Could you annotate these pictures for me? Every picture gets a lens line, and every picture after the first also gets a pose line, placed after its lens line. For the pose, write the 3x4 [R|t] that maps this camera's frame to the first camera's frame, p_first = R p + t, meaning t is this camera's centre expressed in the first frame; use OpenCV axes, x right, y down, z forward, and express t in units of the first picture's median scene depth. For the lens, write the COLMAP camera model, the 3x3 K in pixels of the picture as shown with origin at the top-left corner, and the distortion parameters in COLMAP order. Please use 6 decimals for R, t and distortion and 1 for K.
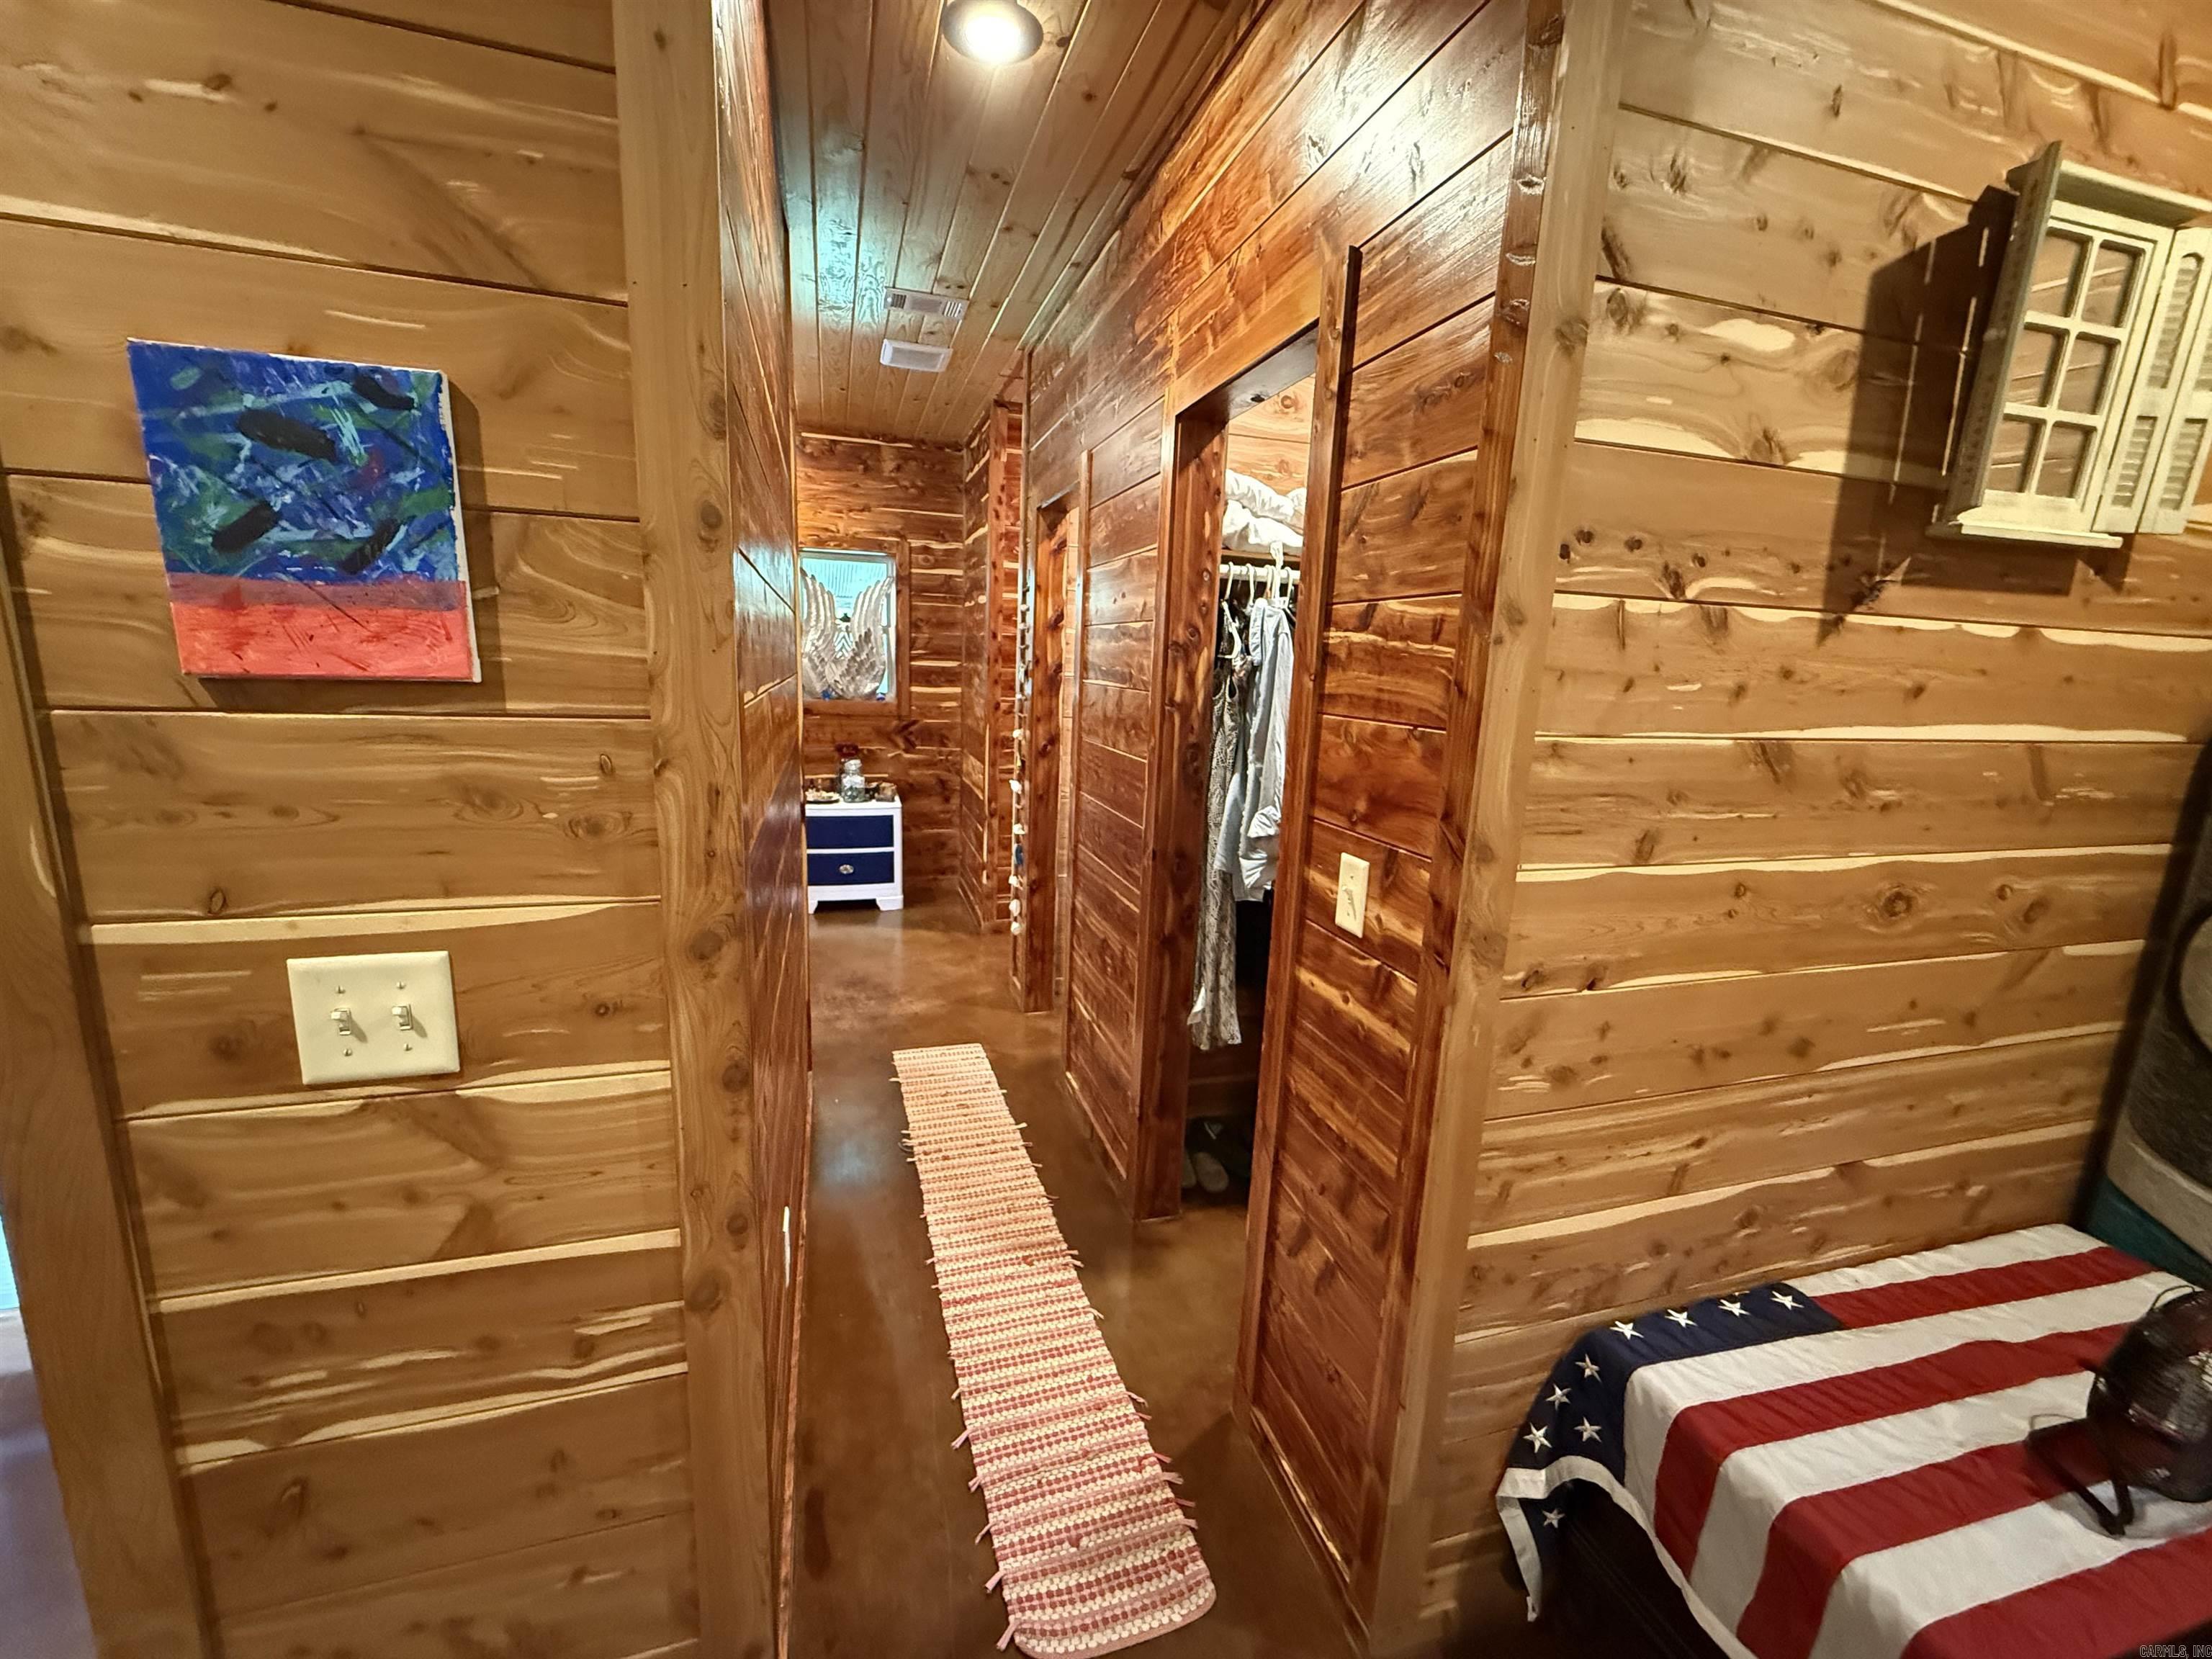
lens RADIAL K [[881.4, 0, 1103.5], [0, 881.4, 823.8], [0, 0, 1]] dist [0.000412, -0.000107]
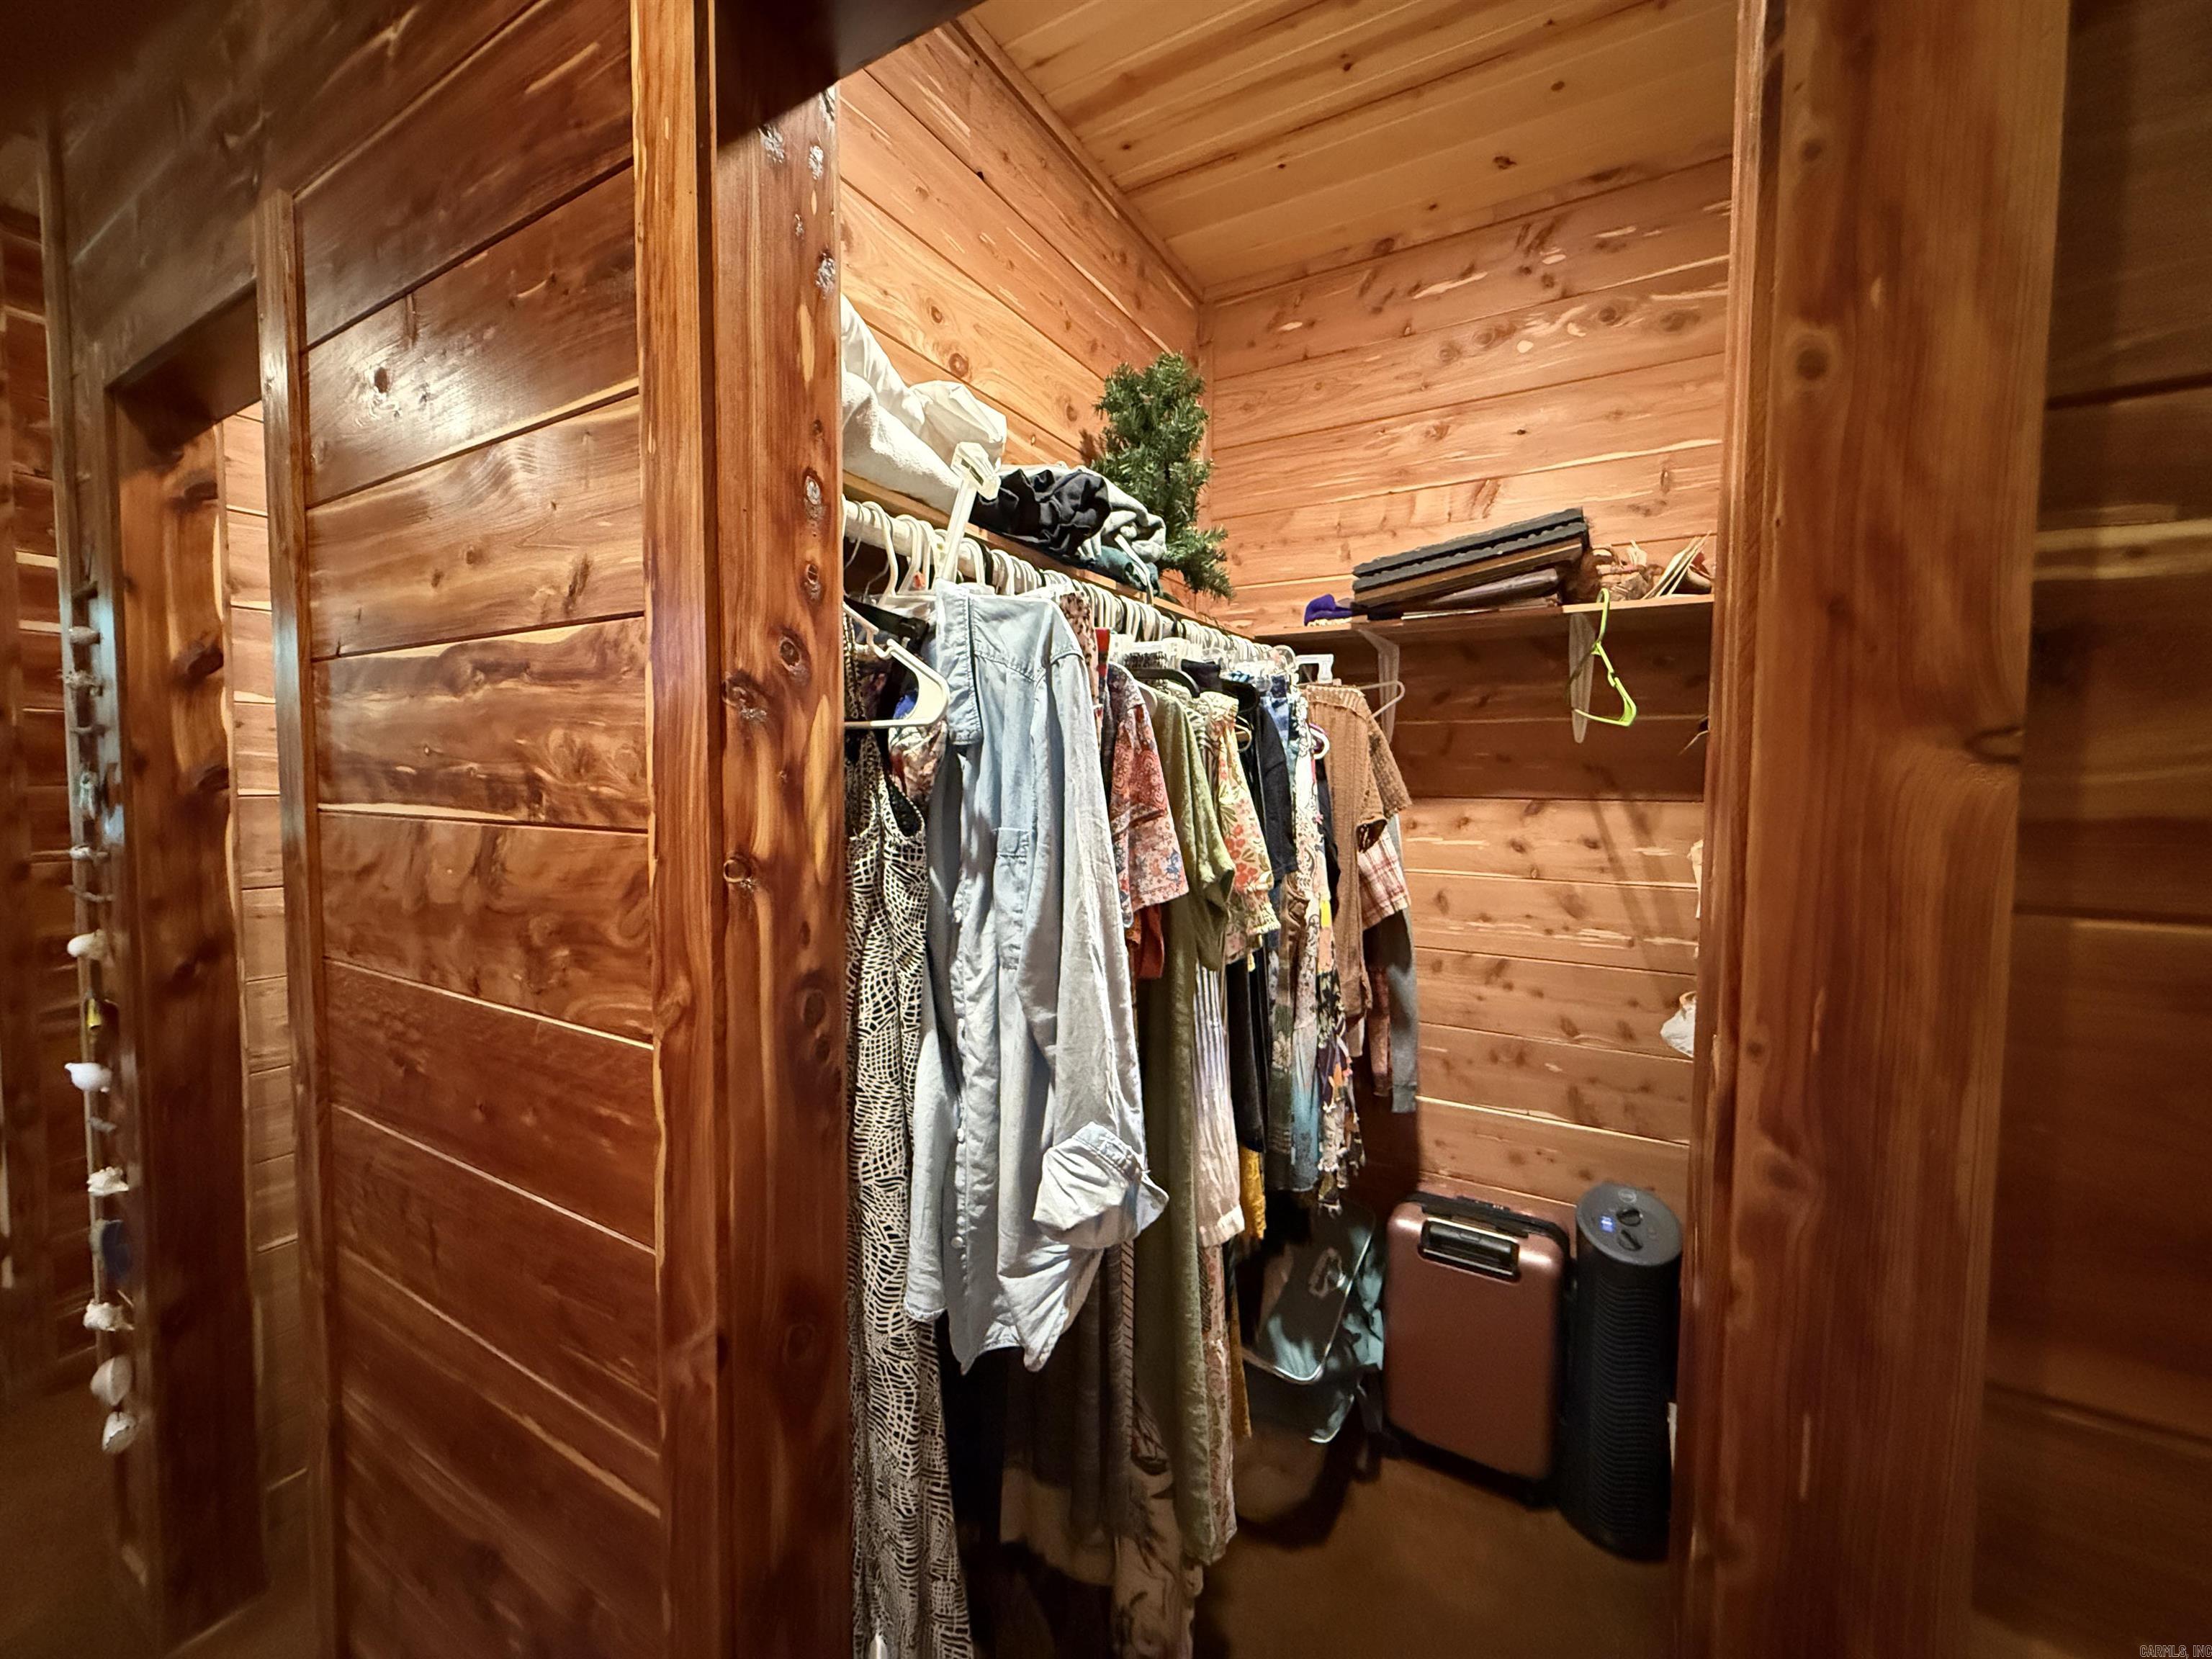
lens RADIAL K [[881.4, 0, 1097.0], [0, 881.4, 827.7], [0, 0, 1]] dist [0.000412, -0.000107]
pose [[0.735641, -0.069525, 0.673794, -0.038340], [0.144186, 0.987994, -0.055476, -0.100692], [-0.661848, 0.137962, 0.736834, 0.600440]]
